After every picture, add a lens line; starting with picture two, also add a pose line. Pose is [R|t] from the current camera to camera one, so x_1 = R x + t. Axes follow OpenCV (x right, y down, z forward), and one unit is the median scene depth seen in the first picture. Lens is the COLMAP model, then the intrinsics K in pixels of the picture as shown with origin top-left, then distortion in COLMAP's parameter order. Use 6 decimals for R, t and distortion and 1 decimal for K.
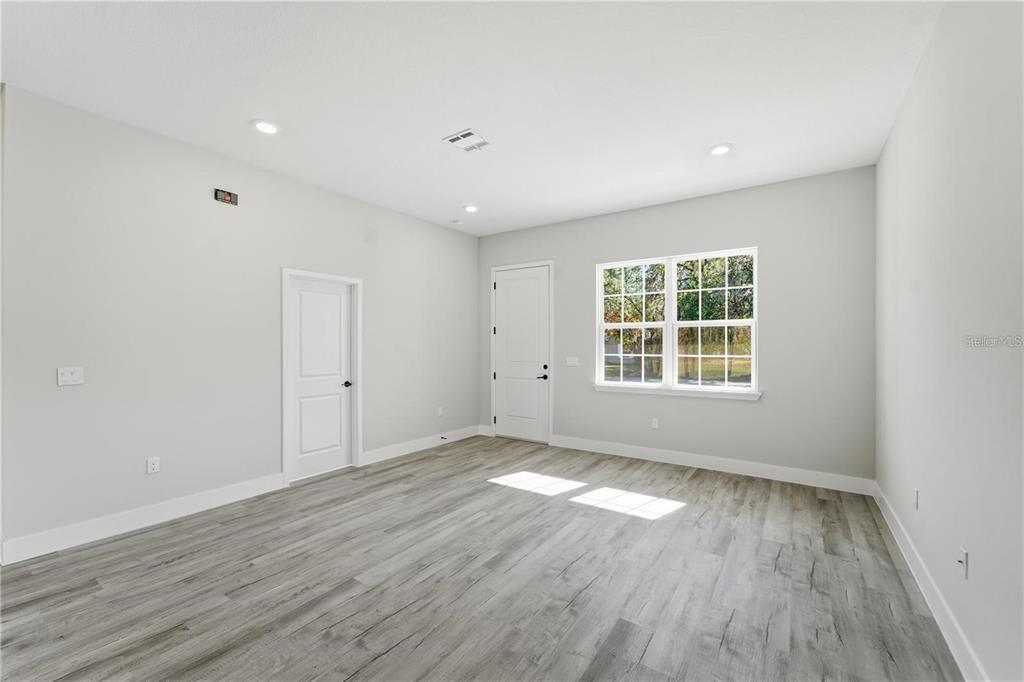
lens RADIAL K [[417.4, 0, 511.1], [0, 417.4, 344.5], [0, 0, 1]] dist [-0.024841, 0.011671]
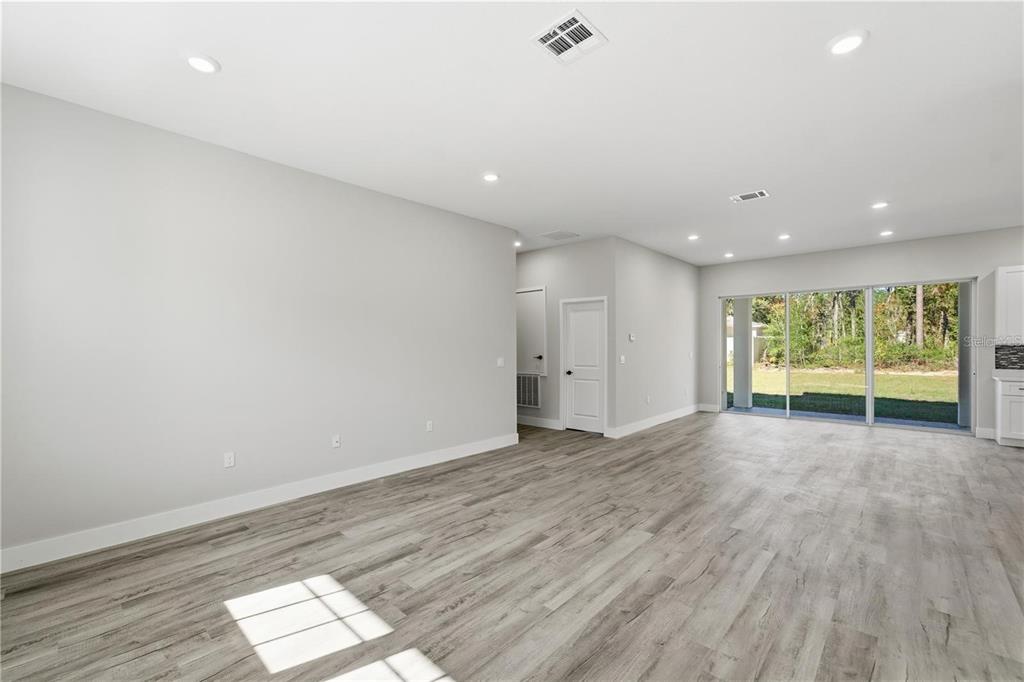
lens RADIAL K [[417.4, 0, 511.1], [0, 417.4, 344.5], [0, 0, 1]] dist [-0.024841, 0.011671]
pose [[-0.989402, 0.005621, 0.145094, -0.083818], [0.004668, 0.999965, -0.006905, 0.002493], [-0.145128, -0.006155, -0.989394, 1.346183]]
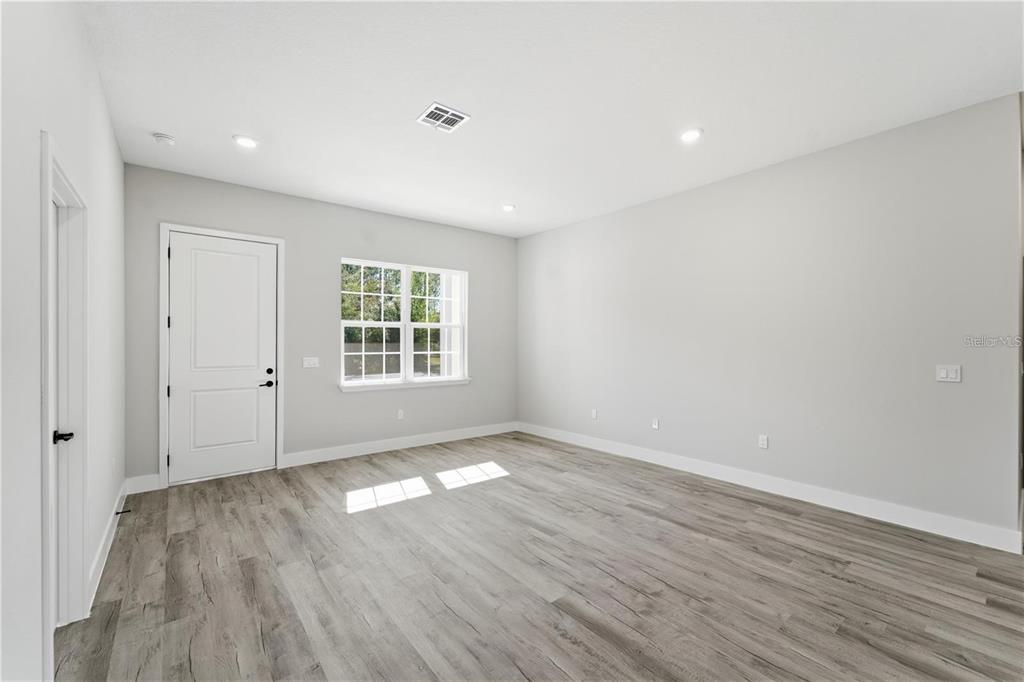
lens RADIAL K [[417.4, 0, 511.1], [0, 417.4, 344.5], [0, 0, 1]] dist [-0.024841, 0.011671]
pose [[0.276029, -0.002659, 0.961146, -0.743206], [0.000216, 0.999996, 0.002704, 0.002376], [-0.961149, -0.000539, 0.276029, 0.491971]]
